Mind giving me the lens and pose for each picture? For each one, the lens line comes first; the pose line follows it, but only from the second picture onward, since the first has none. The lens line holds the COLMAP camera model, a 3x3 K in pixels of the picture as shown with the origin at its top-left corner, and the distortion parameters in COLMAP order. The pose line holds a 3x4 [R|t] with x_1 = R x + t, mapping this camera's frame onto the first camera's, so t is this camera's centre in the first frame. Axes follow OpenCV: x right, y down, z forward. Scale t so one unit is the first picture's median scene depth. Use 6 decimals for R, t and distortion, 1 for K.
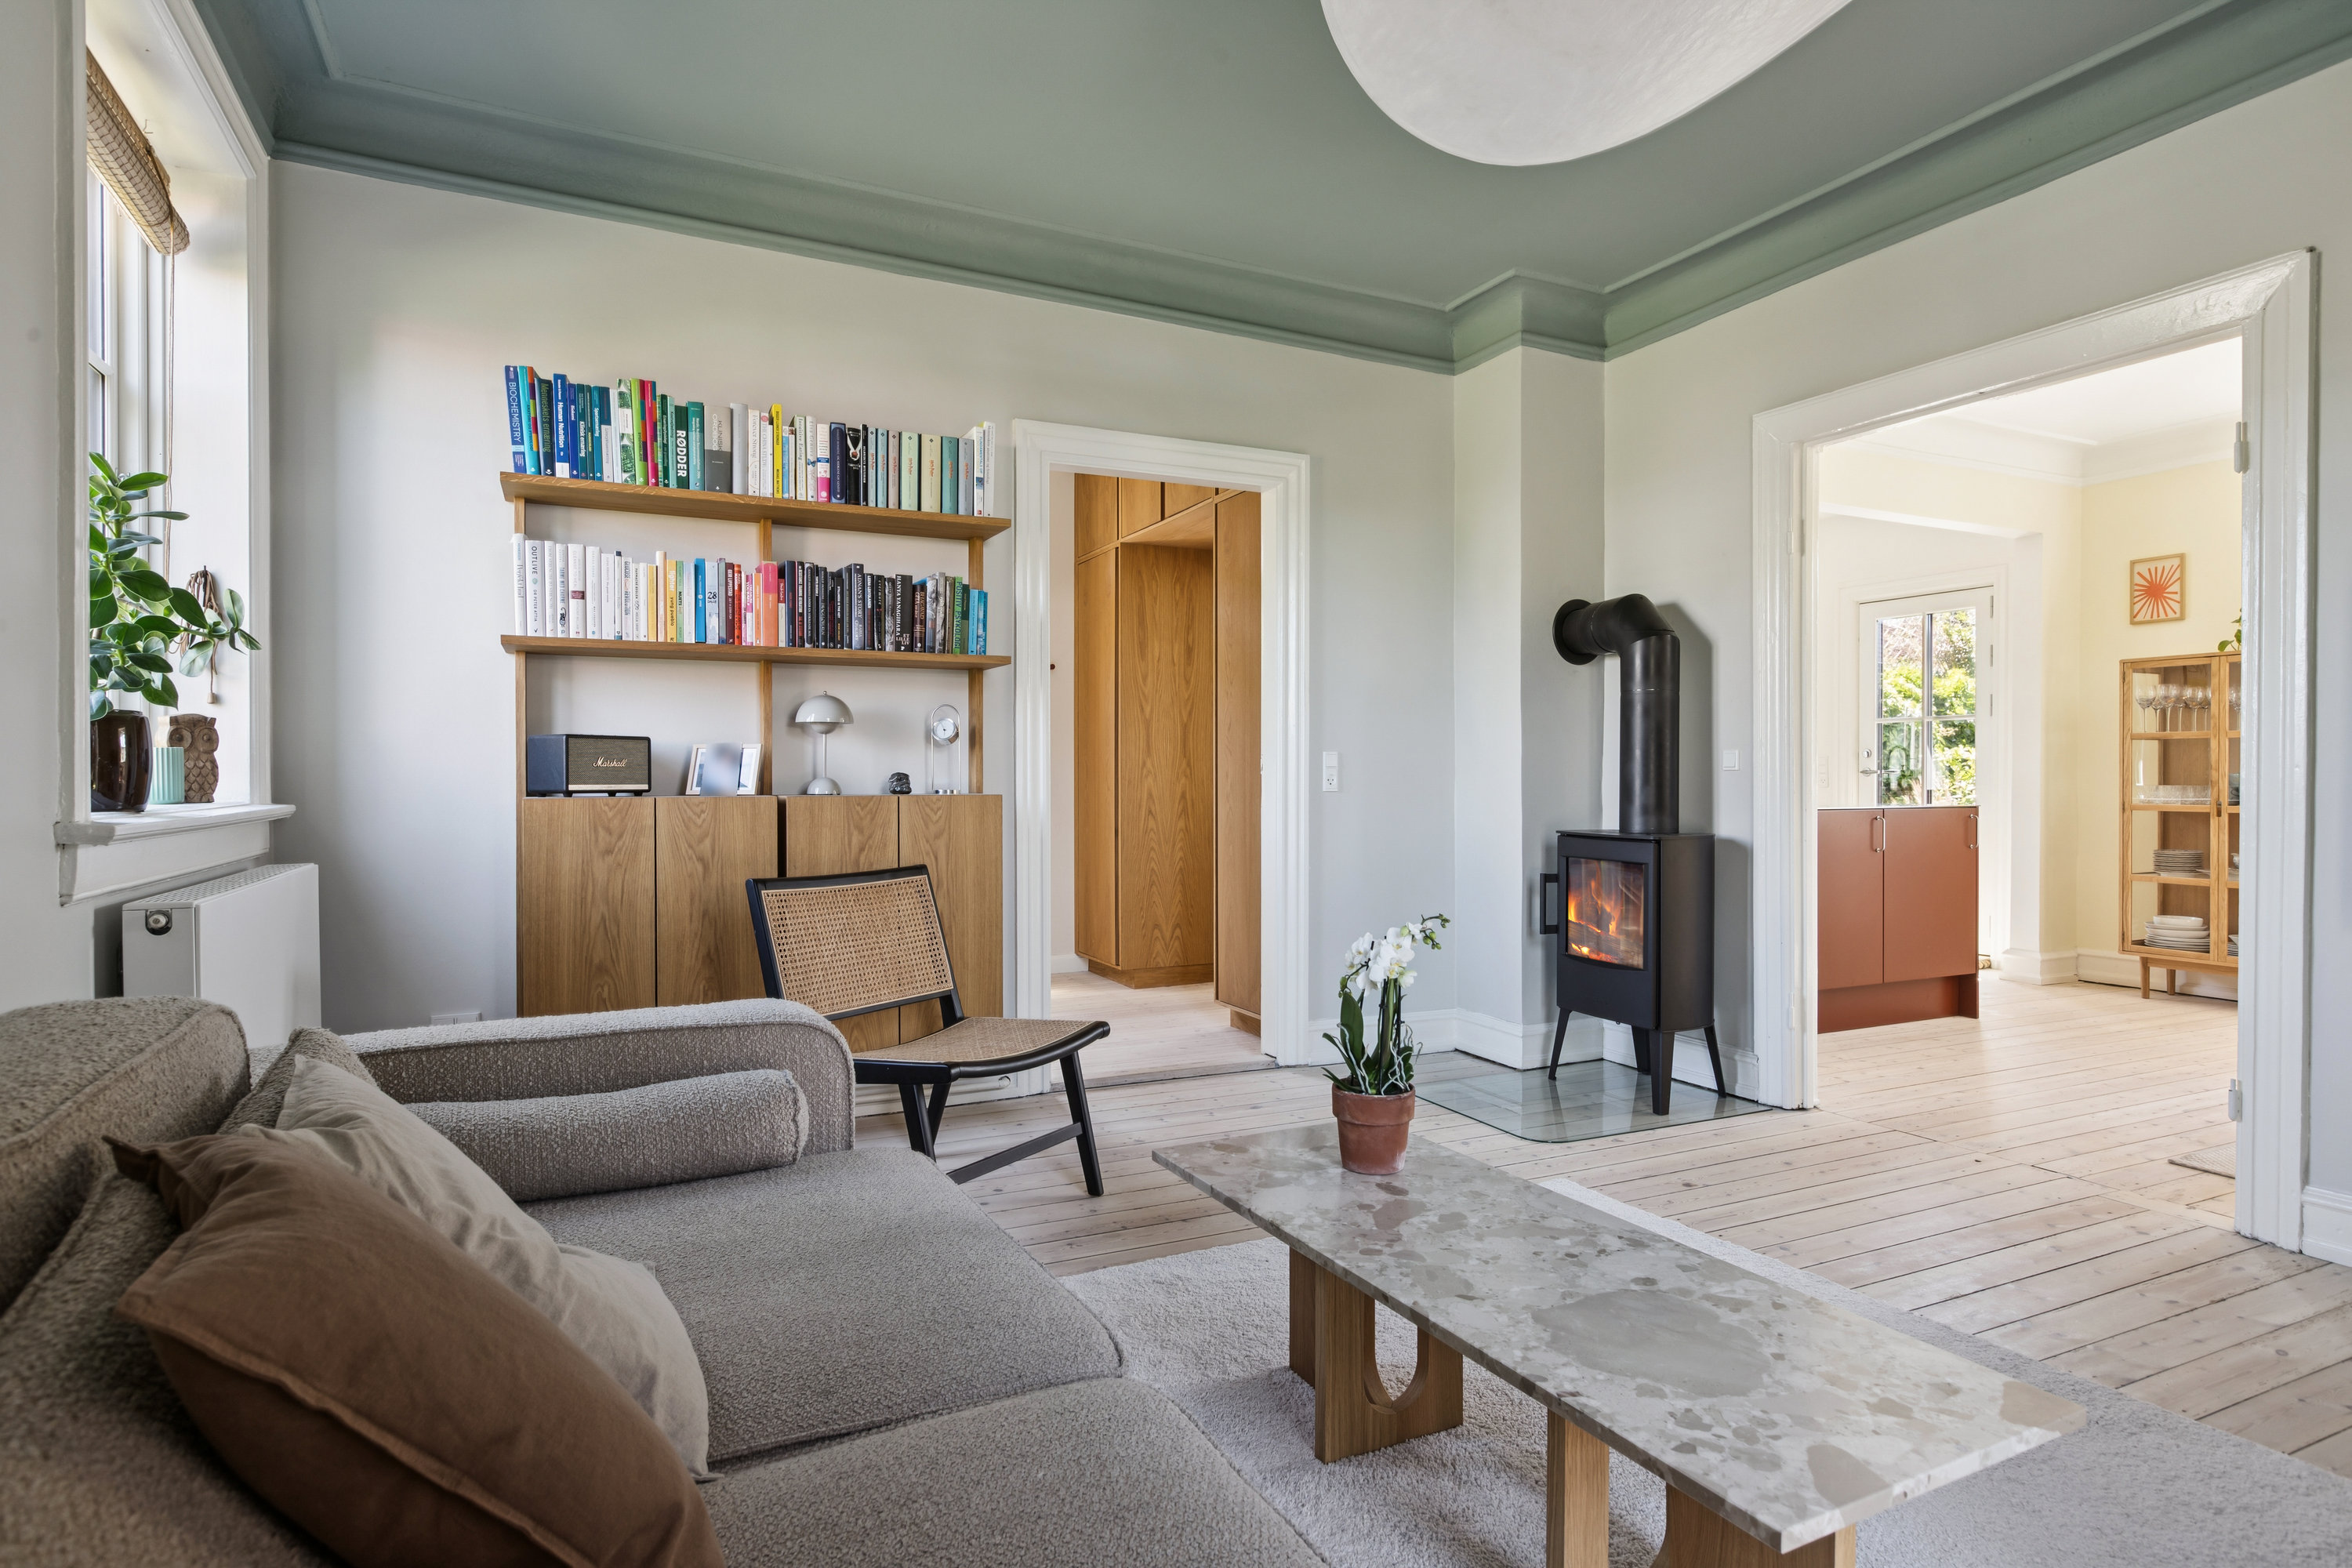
lens RADIAL K [[1261.3, 0, 1197.6], [0, 1261.3, 777.7], [0, 0, 1]] dist [0.000795, -0.000241]
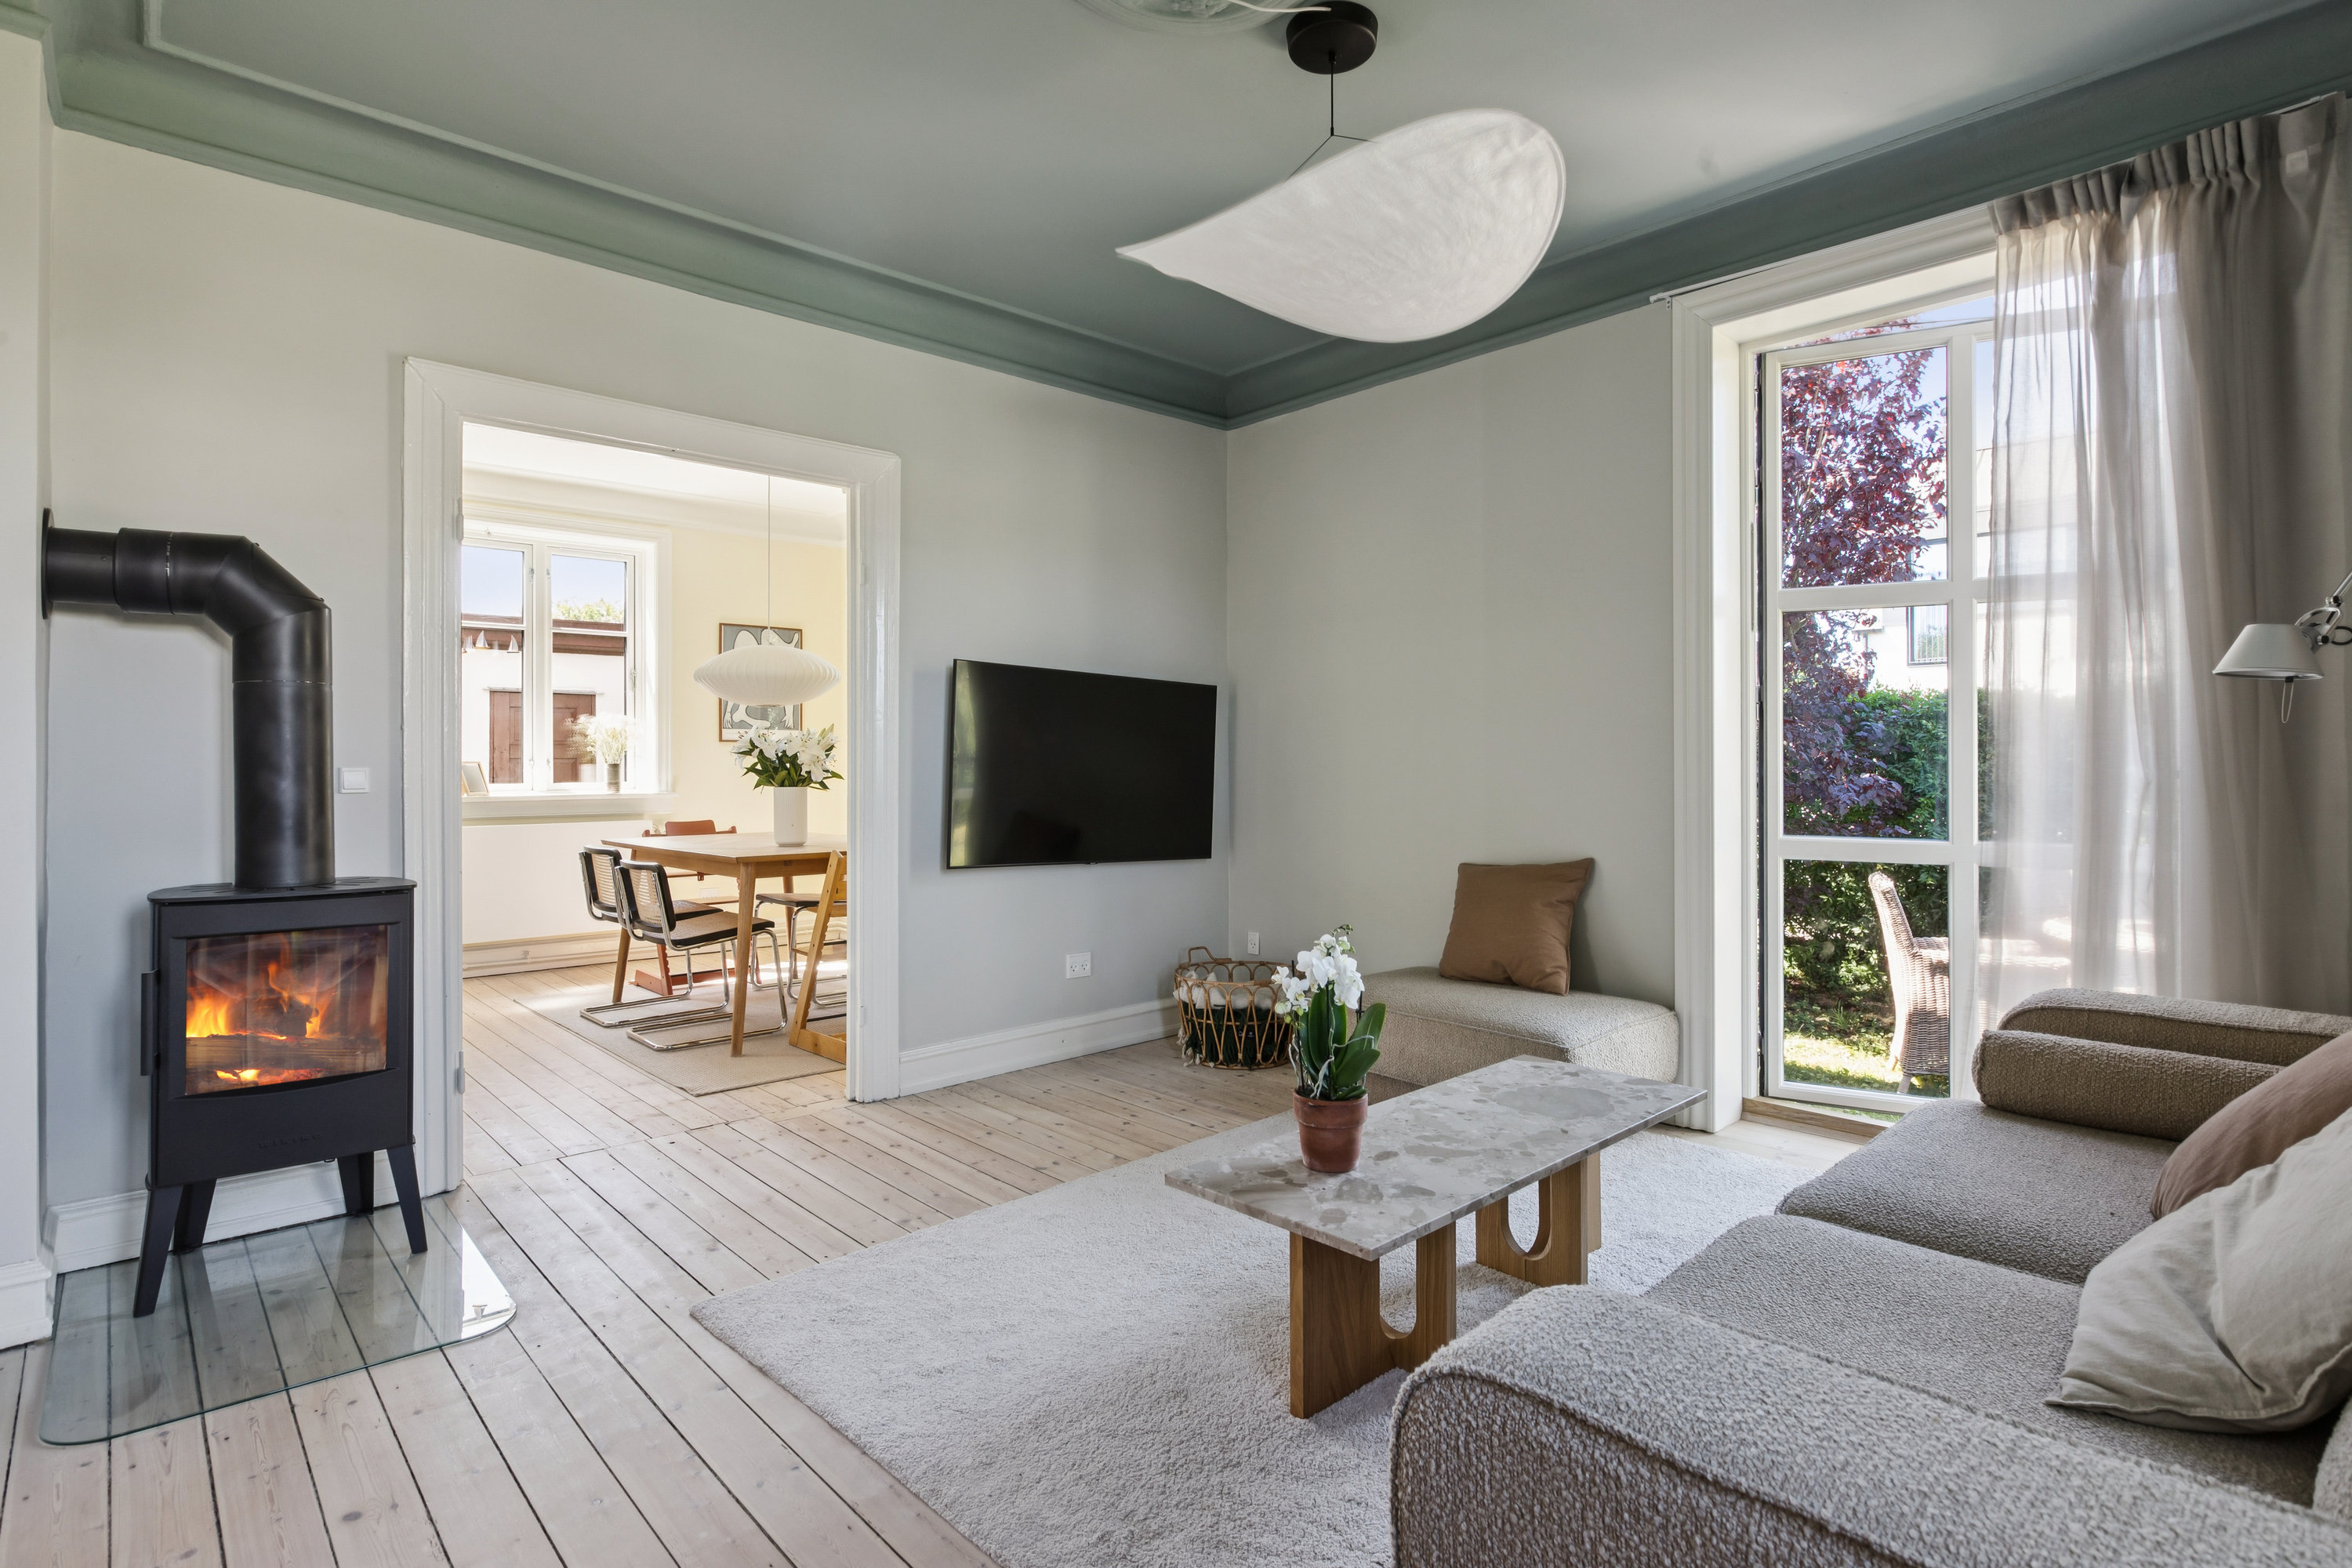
lens RADIAL K [[1162.2, 0, 1191.7], [0, 1162.2, 759.3], [0, 0, 1]] dist [0.003956, 0.001606]
pose [[-0.280387, 0.004527, 0.959876, -0.462977], [0.001069, 0.999990, -0.004404, -0.026240], [-0.959886, -0.000209, -0.280389, 0.797124]]
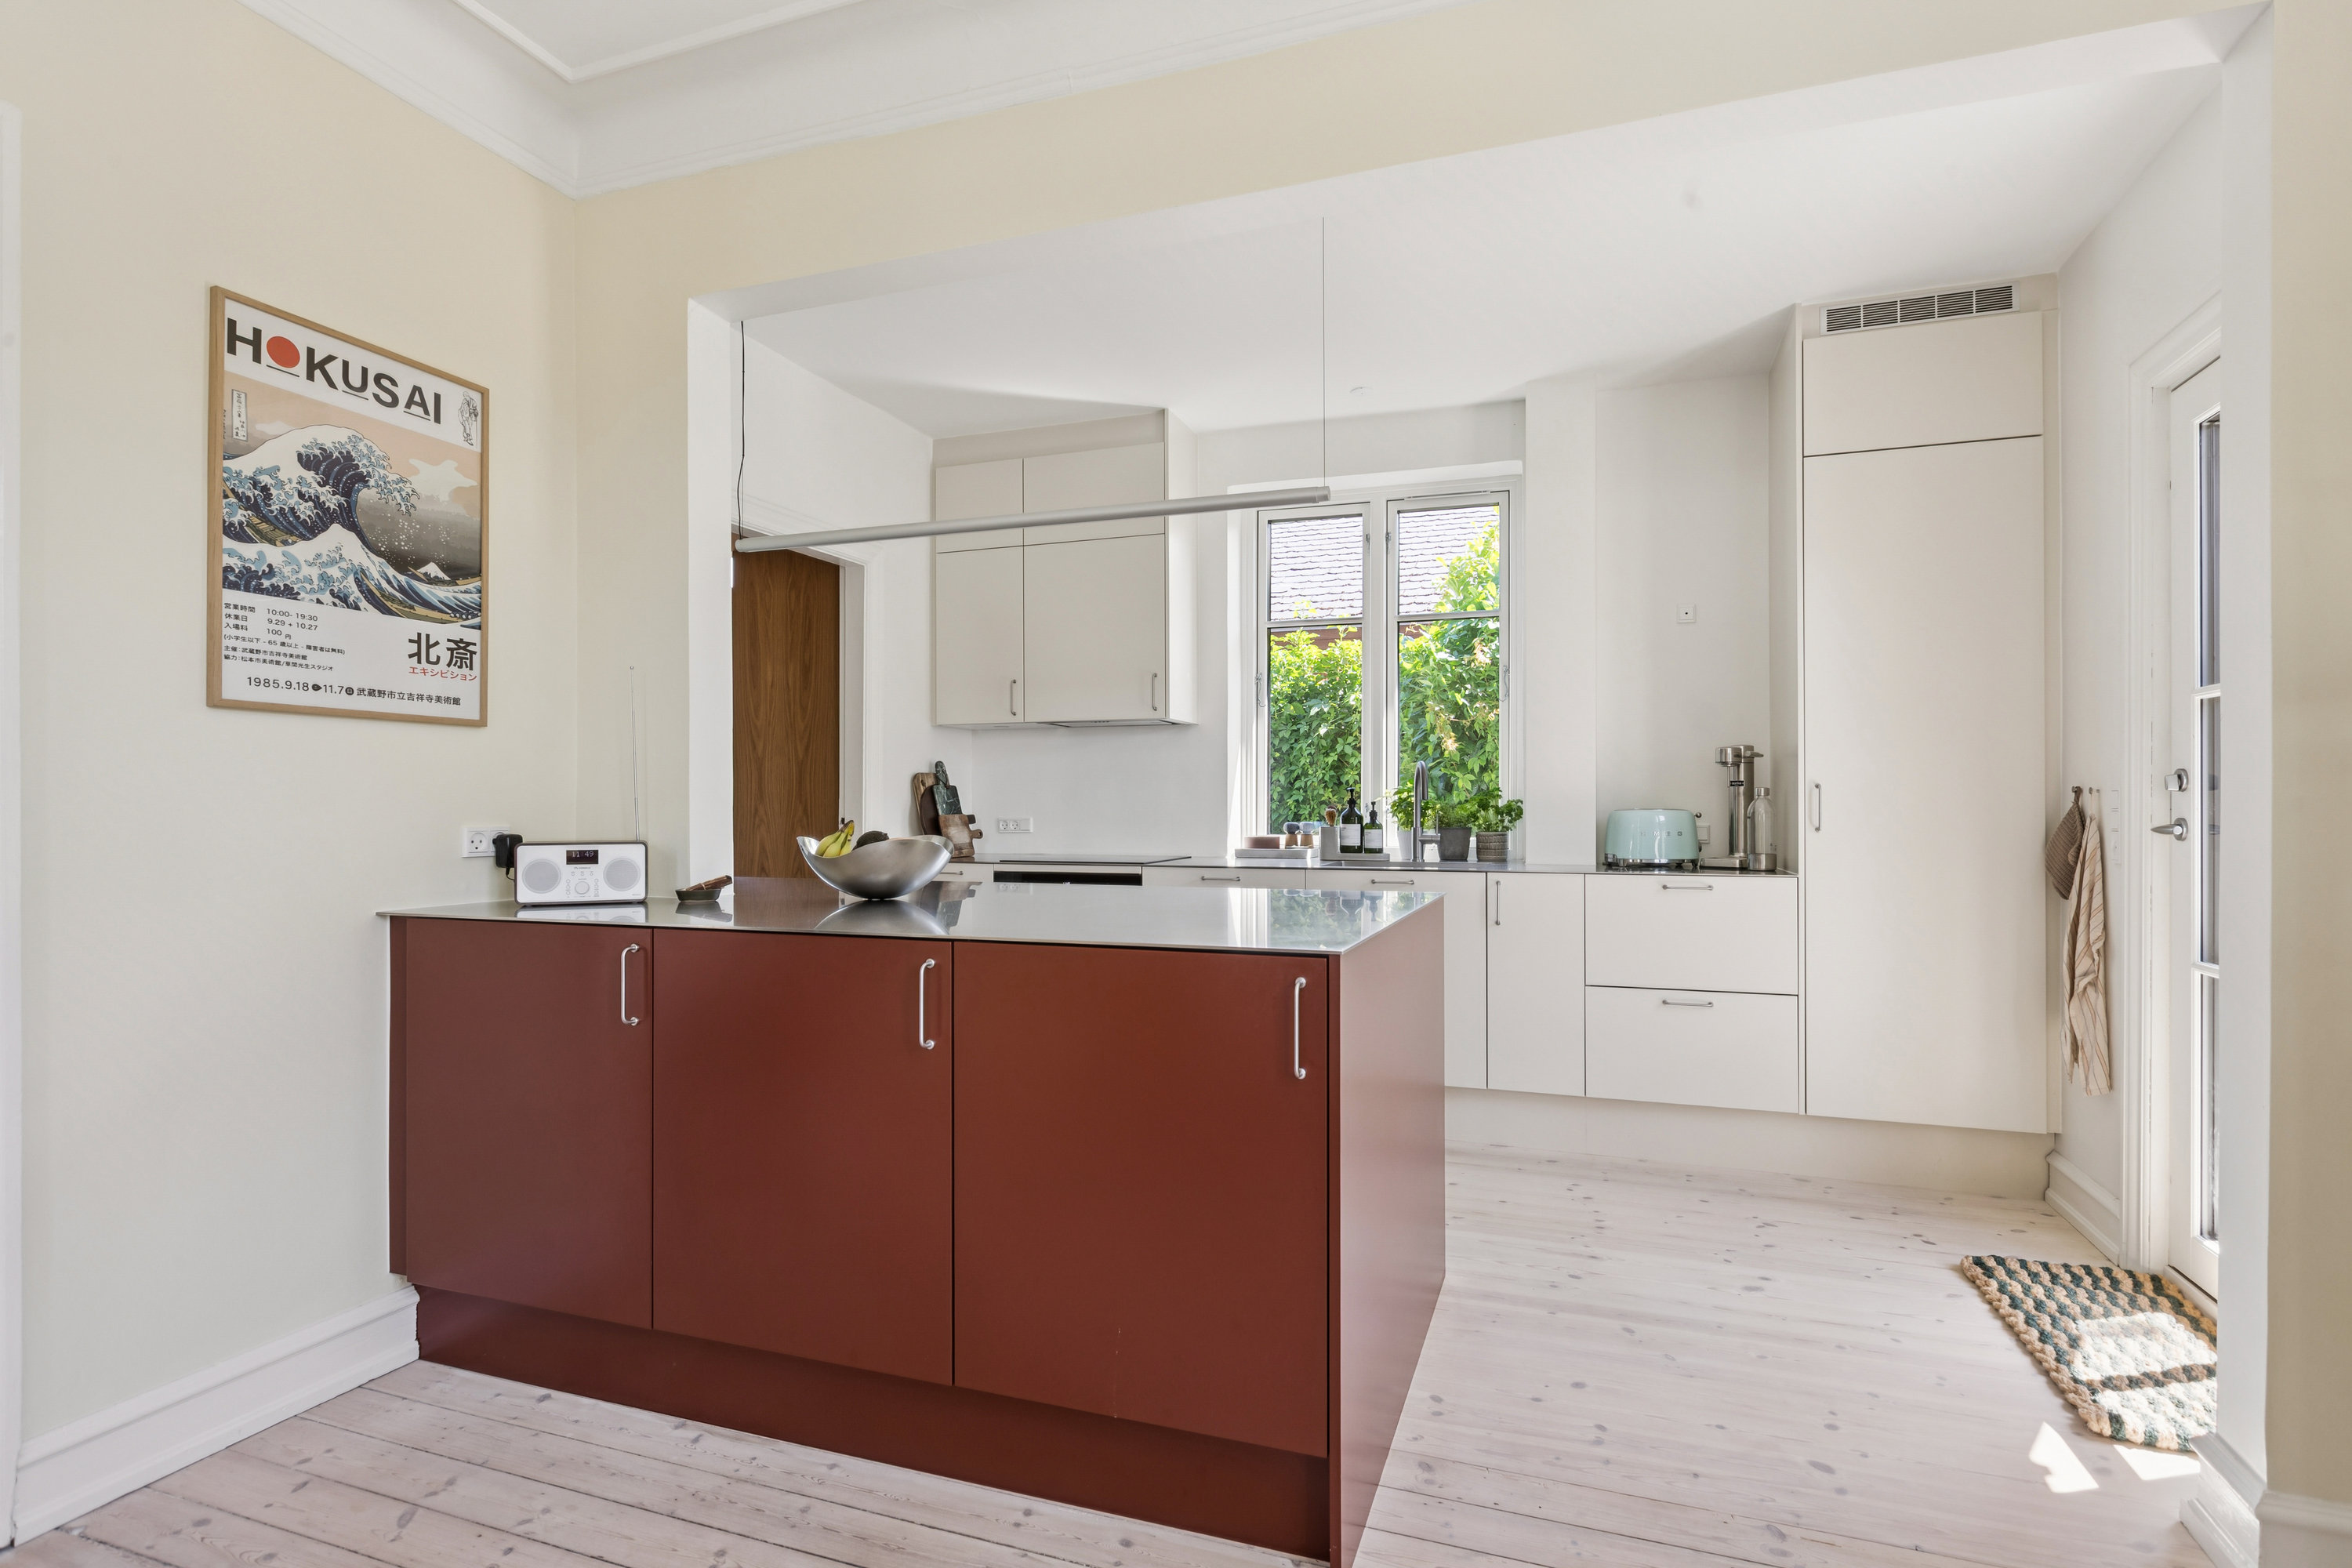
lens RADIAL K [[1162.2, 0, 1183.1], [0, 1162.2, 797.2], [0, 0, 1]] dist [0.003956, 0.001606]
pose [[0.694641, -0.005632, -0.719334, 1.206958], [0.003064, 0.999983, -0.004870, -0.026447], [0.719350, 0.001179, 0.694647, 1.134018]]
